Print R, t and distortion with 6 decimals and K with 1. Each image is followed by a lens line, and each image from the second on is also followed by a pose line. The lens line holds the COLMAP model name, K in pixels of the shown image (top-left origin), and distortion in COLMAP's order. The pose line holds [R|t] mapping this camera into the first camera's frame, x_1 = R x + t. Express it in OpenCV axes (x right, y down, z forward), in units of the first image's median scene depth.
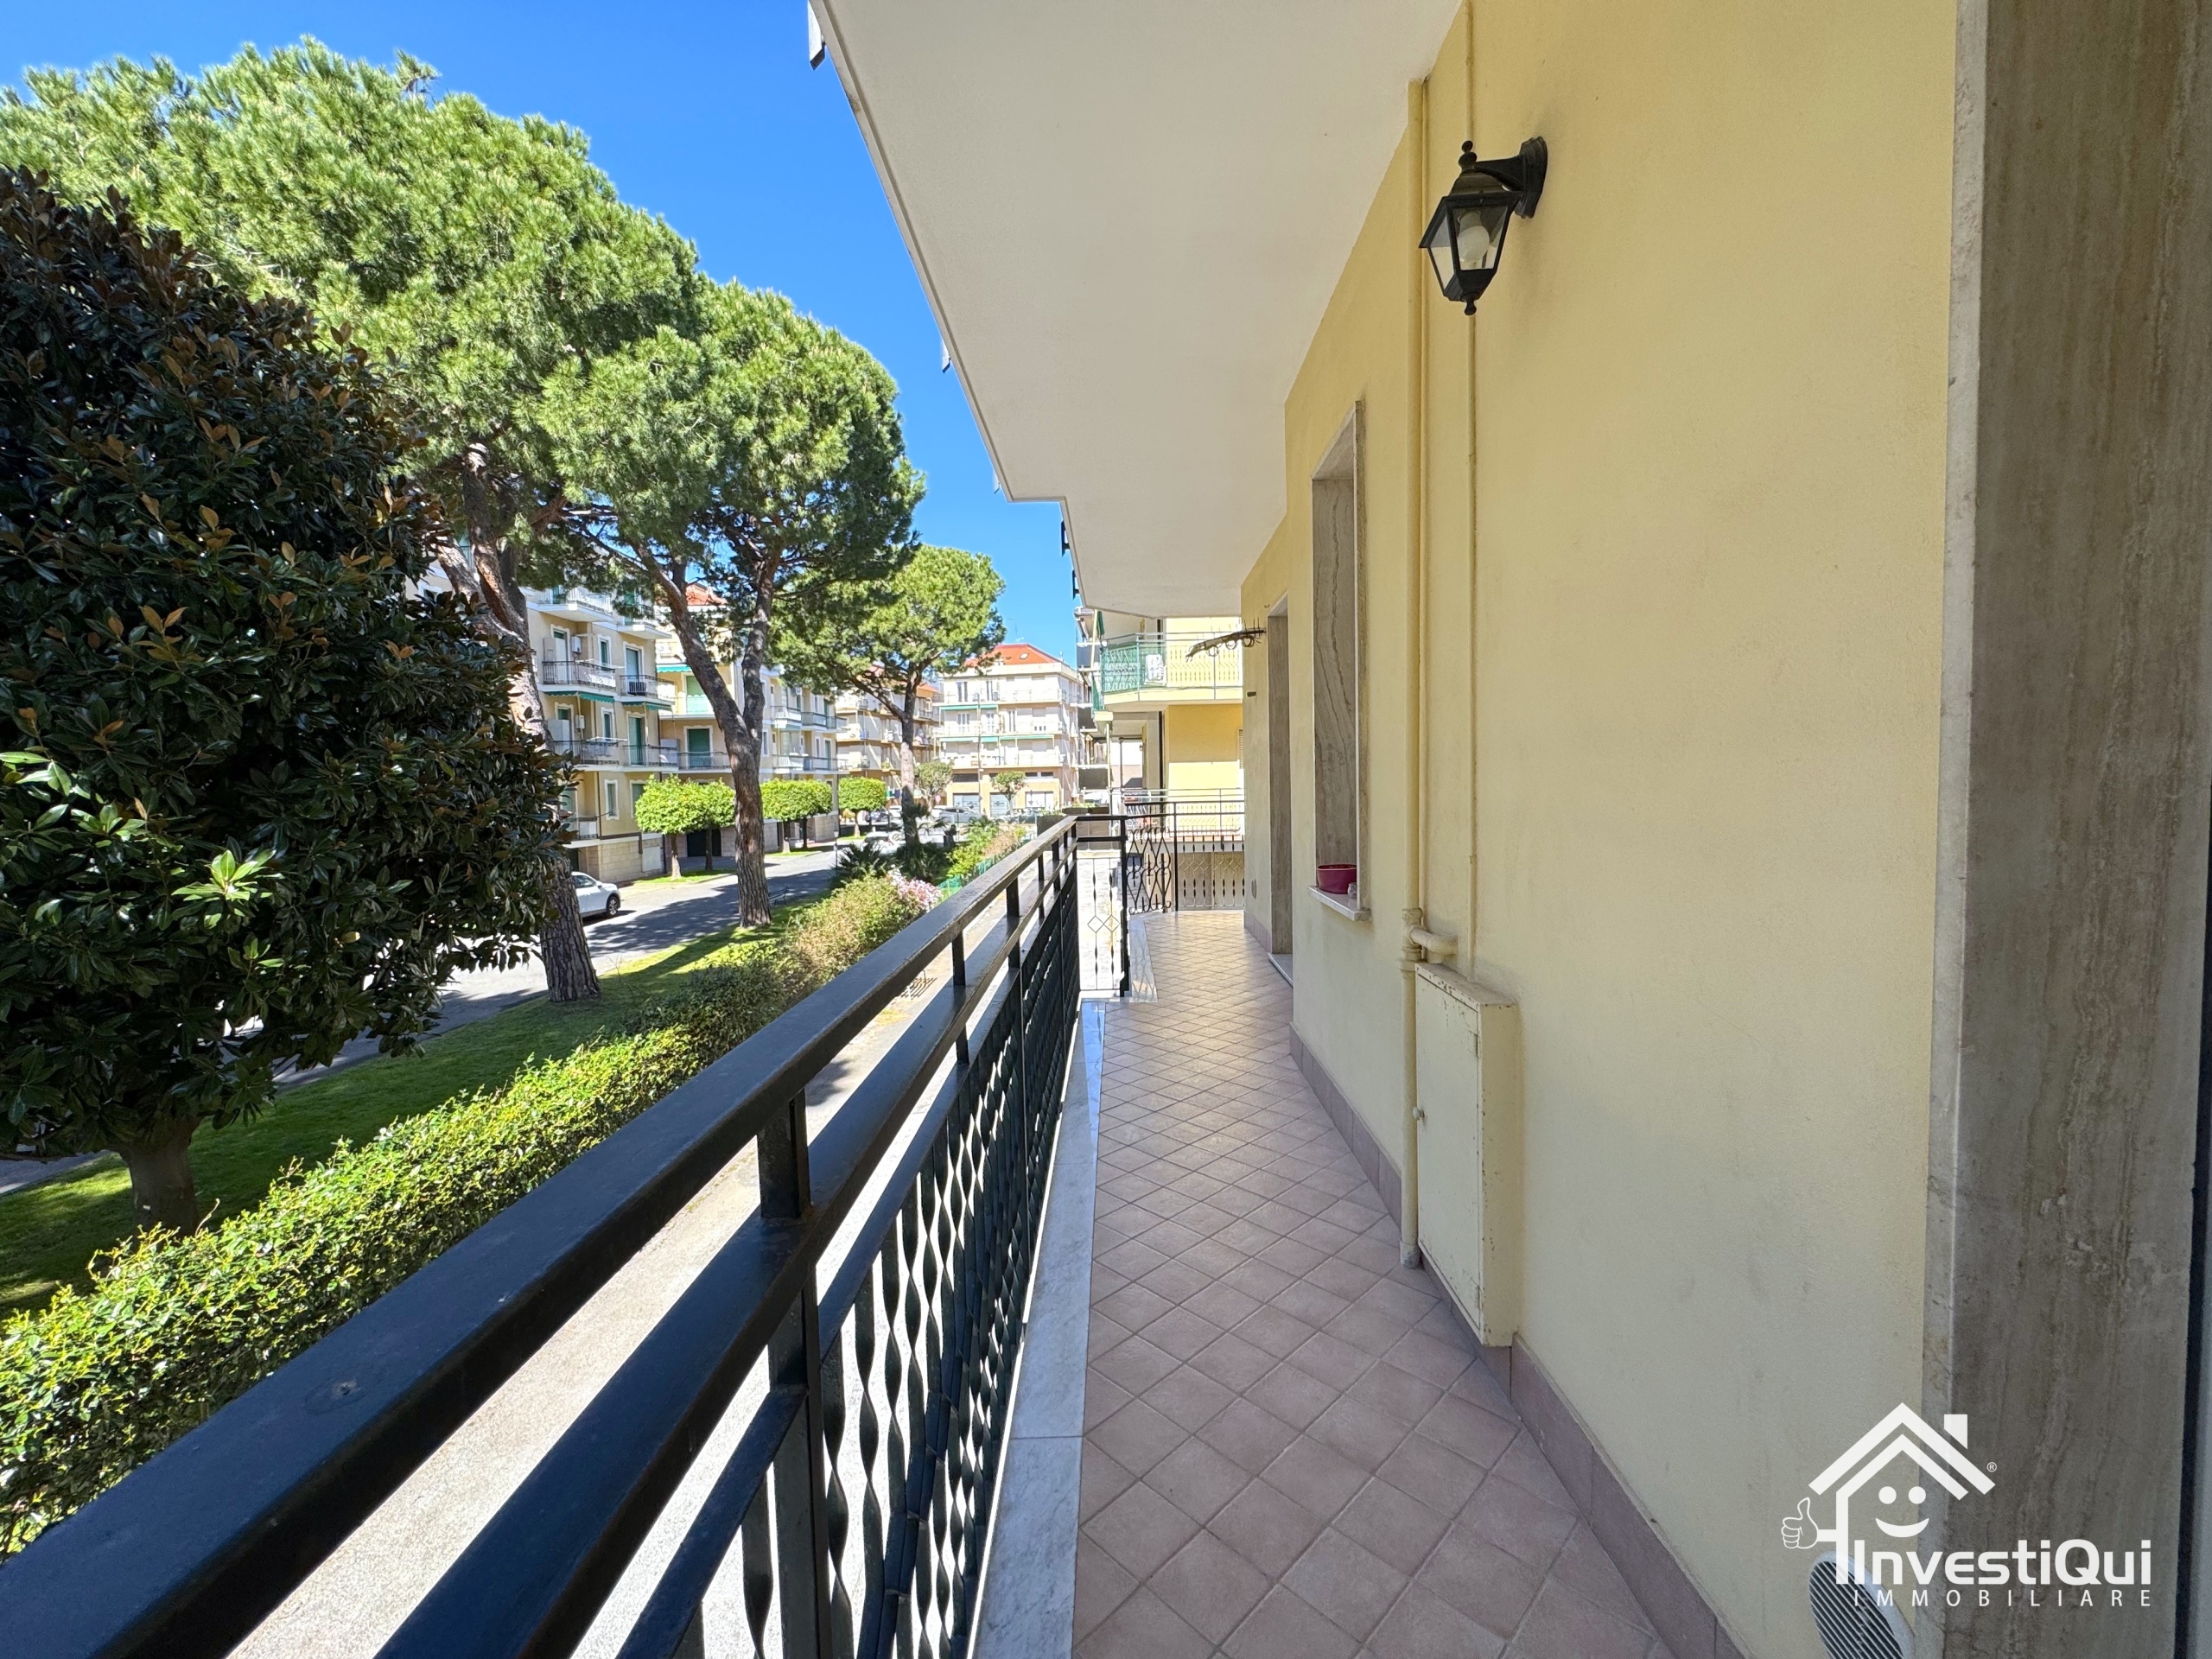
lens RADIAL K [[881.4, 0, 1107.6], [0, 881.4, 829.4], [0, 0, 1]] dist [-0.002302, -0.000142]
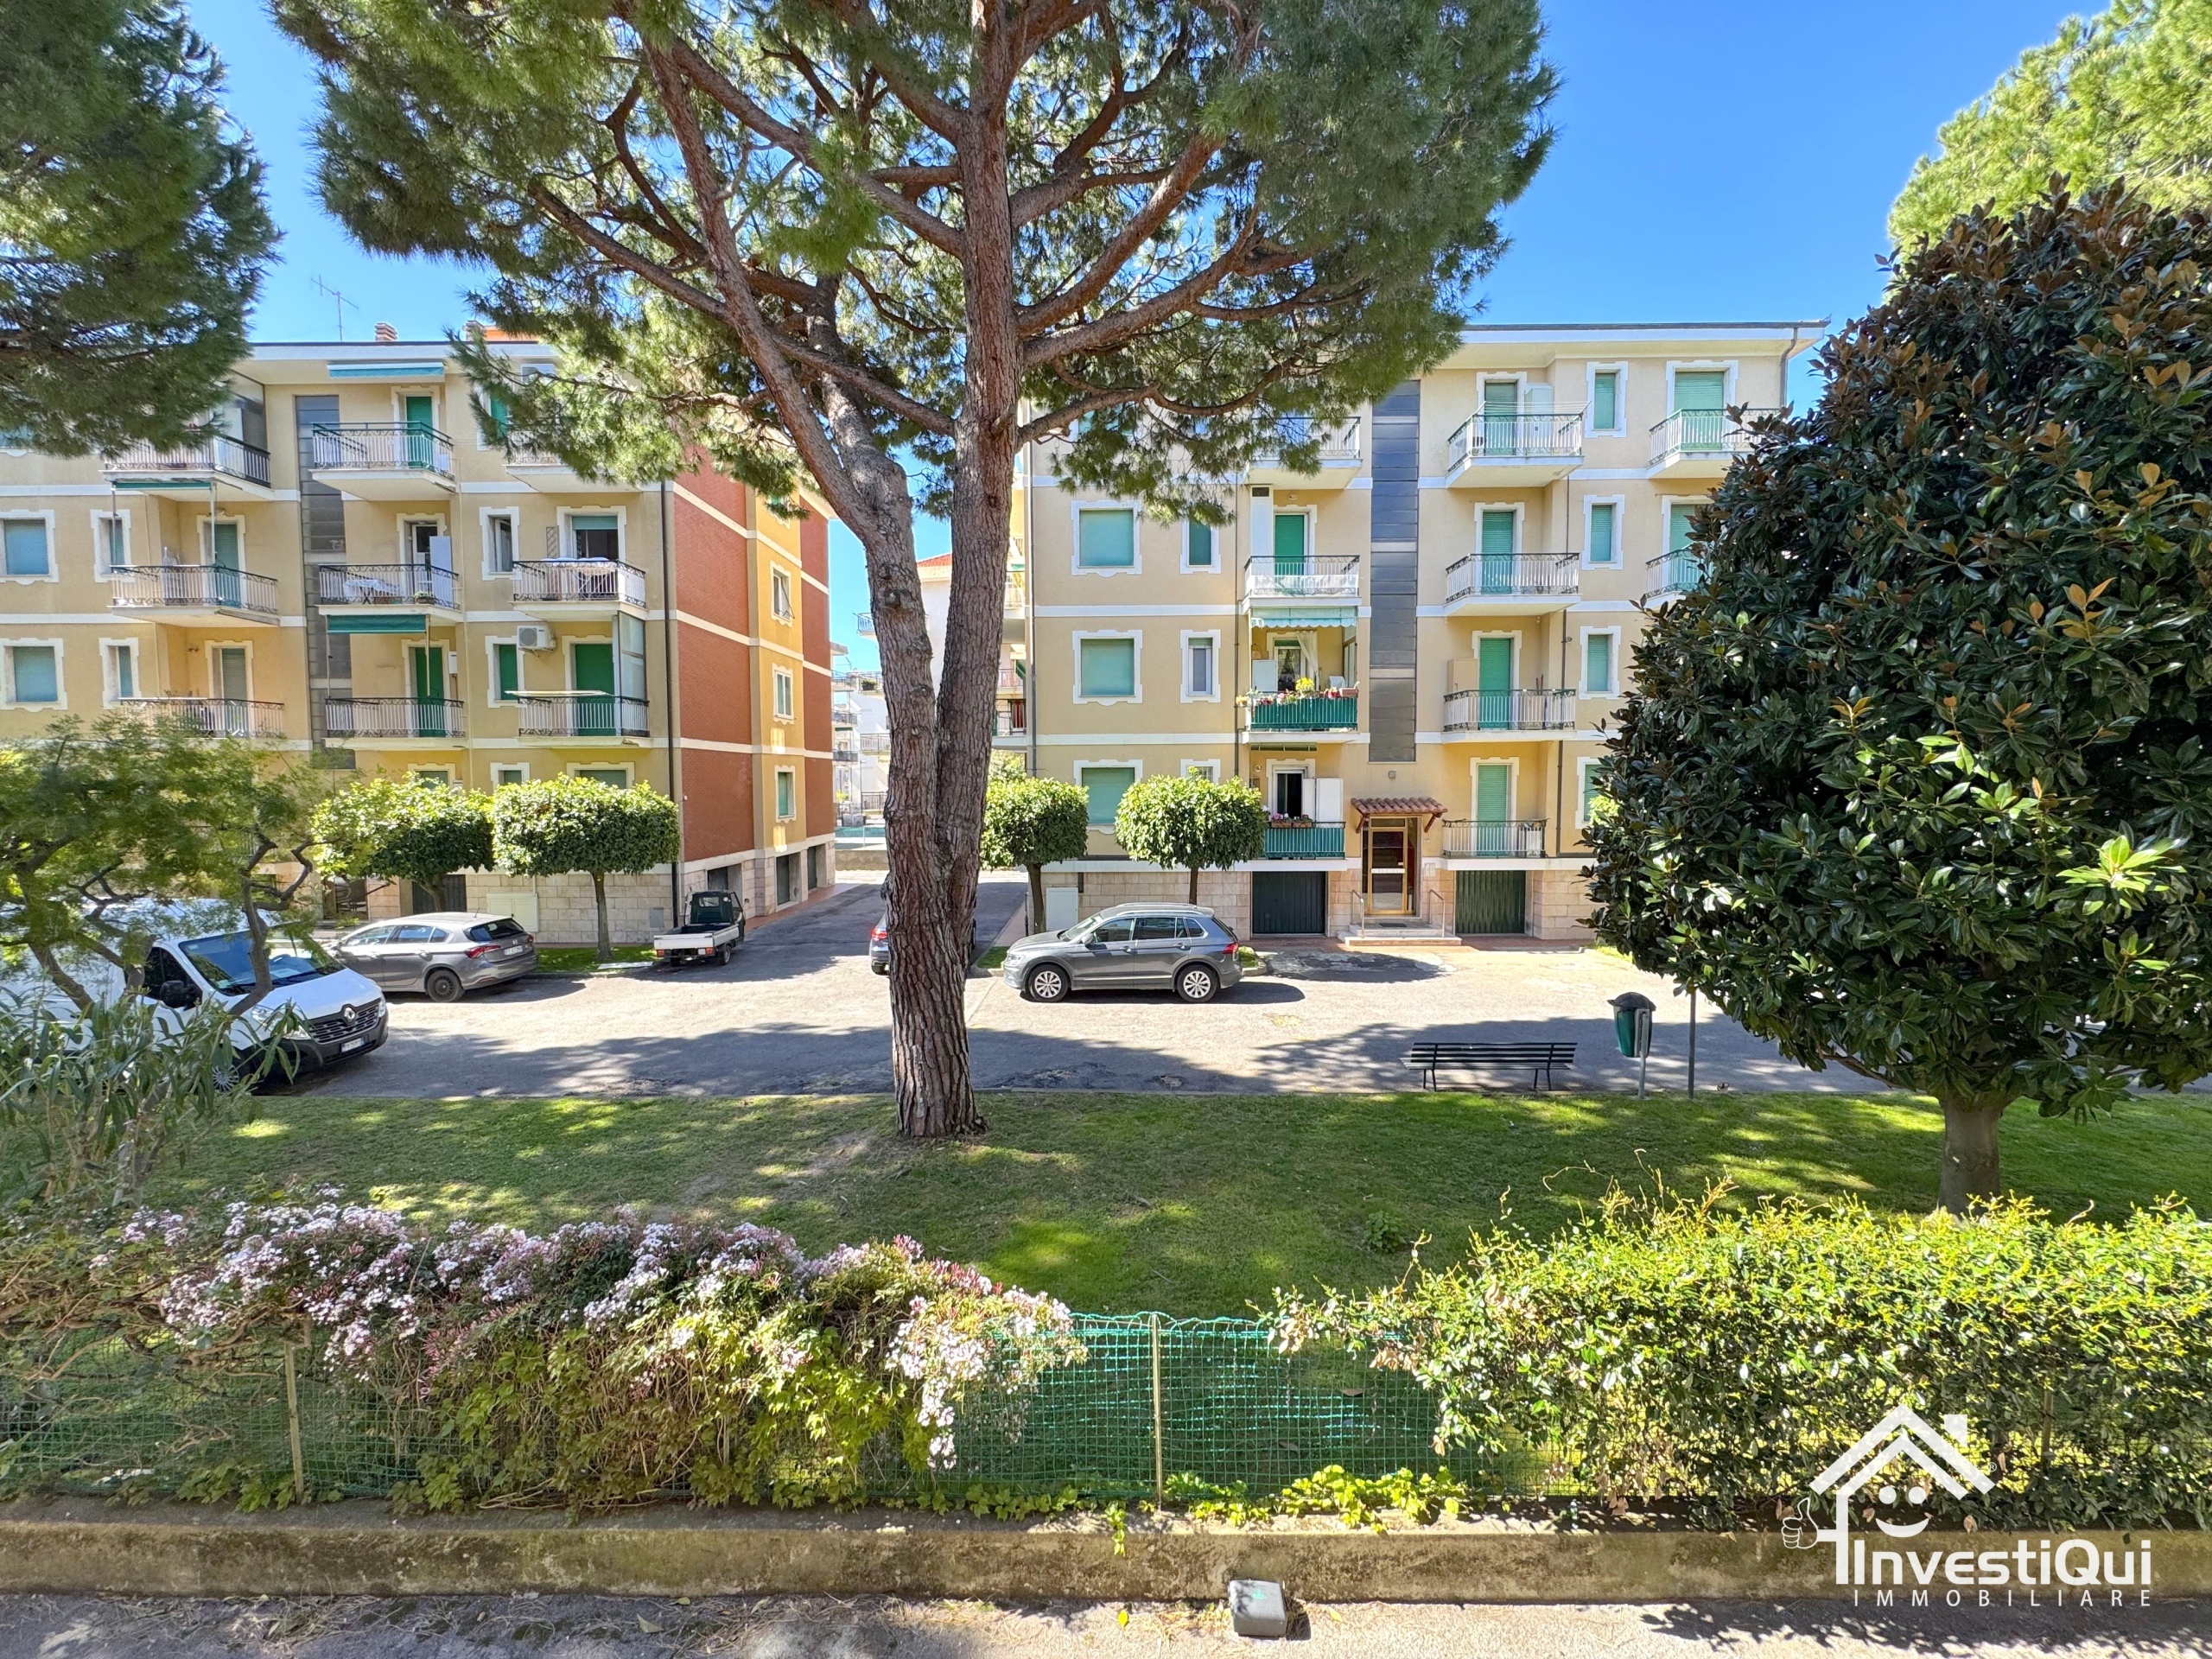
lens RADIAL K [[882.4, 0, 1107.4], [0, 882.4, 829.3], [0, 0, 1]] dist [-0.003514, 0.000359]
pose [[-0.000763, 0.075203, -0.997168, -0.017112], [-0.047602, 0.996035, 0.075154, -0.000338], [0.998866, 0.047524, 0.002820, -0.016418]]
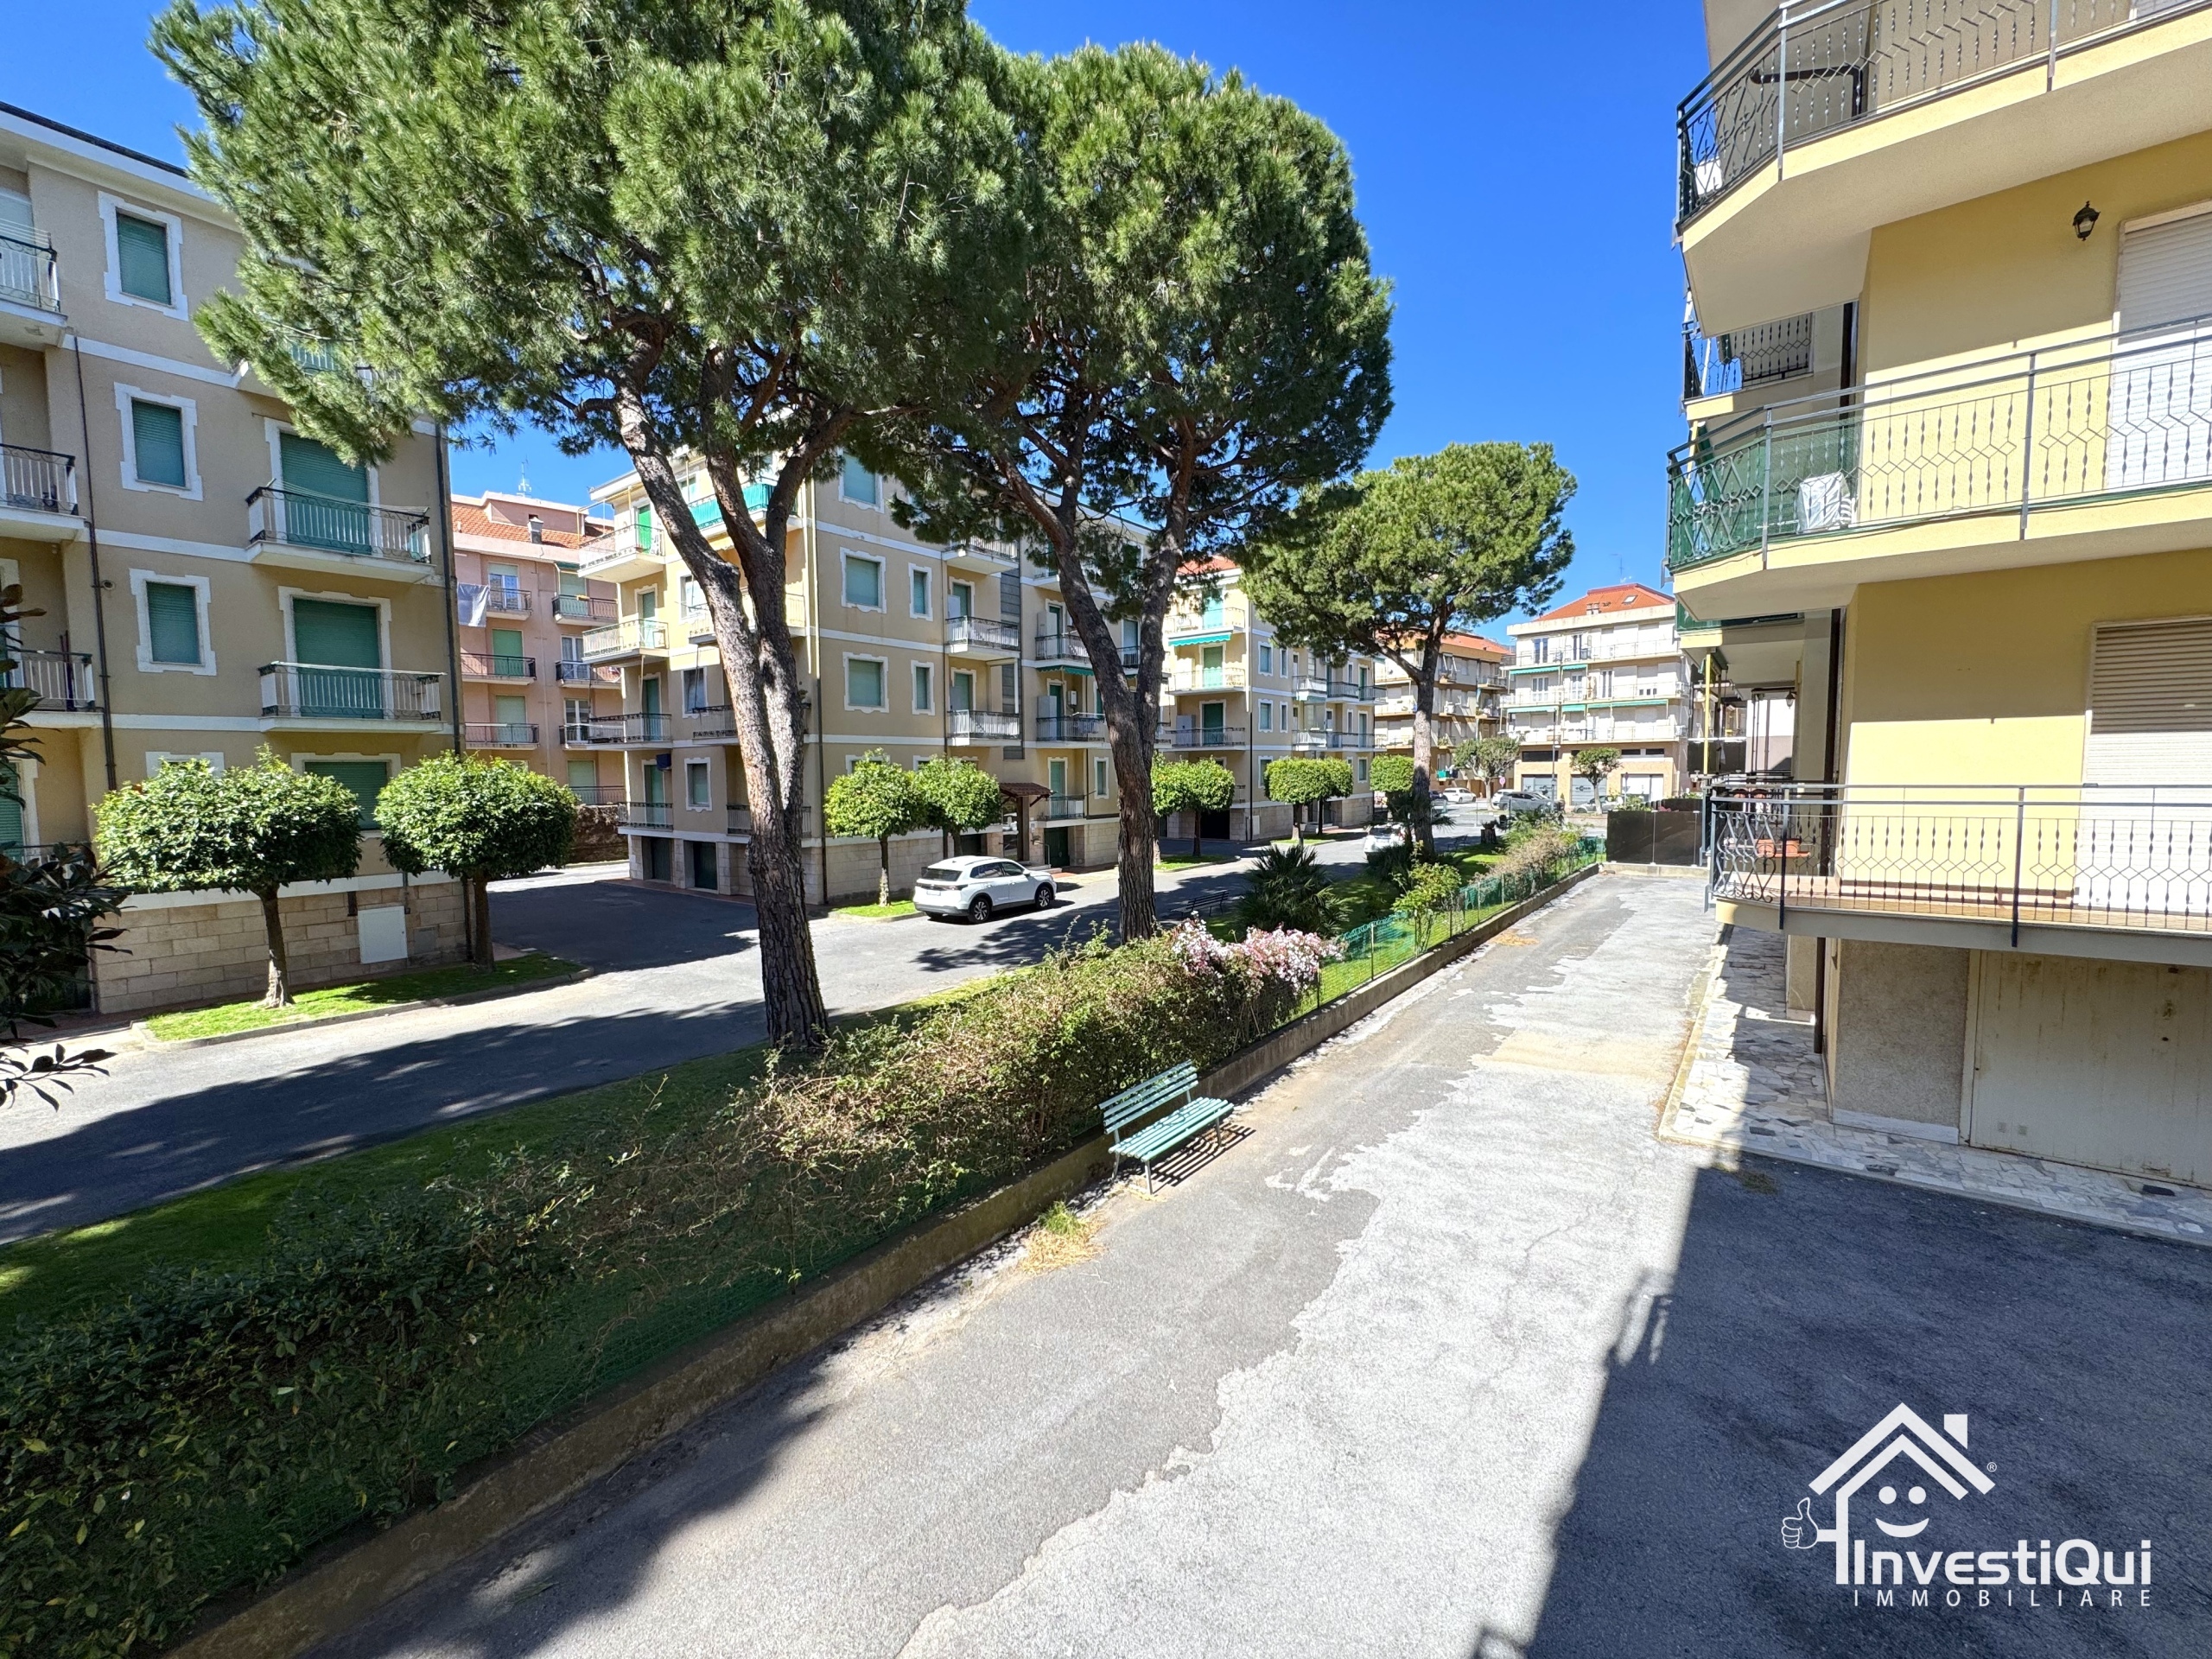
lens RADIAL K [[883.7, 0, 1106.0], [0, 883.7, 829.5], [0, 0, 1]] dist [-0.001840, -0.000073]
pose [[0.802236, 0.051367, -0.594793, 0.034923], [-0.036642, 0.998650, 0.036823, -0.024404], [0.595881, -0.007746, 0.803035, 0.412950]]
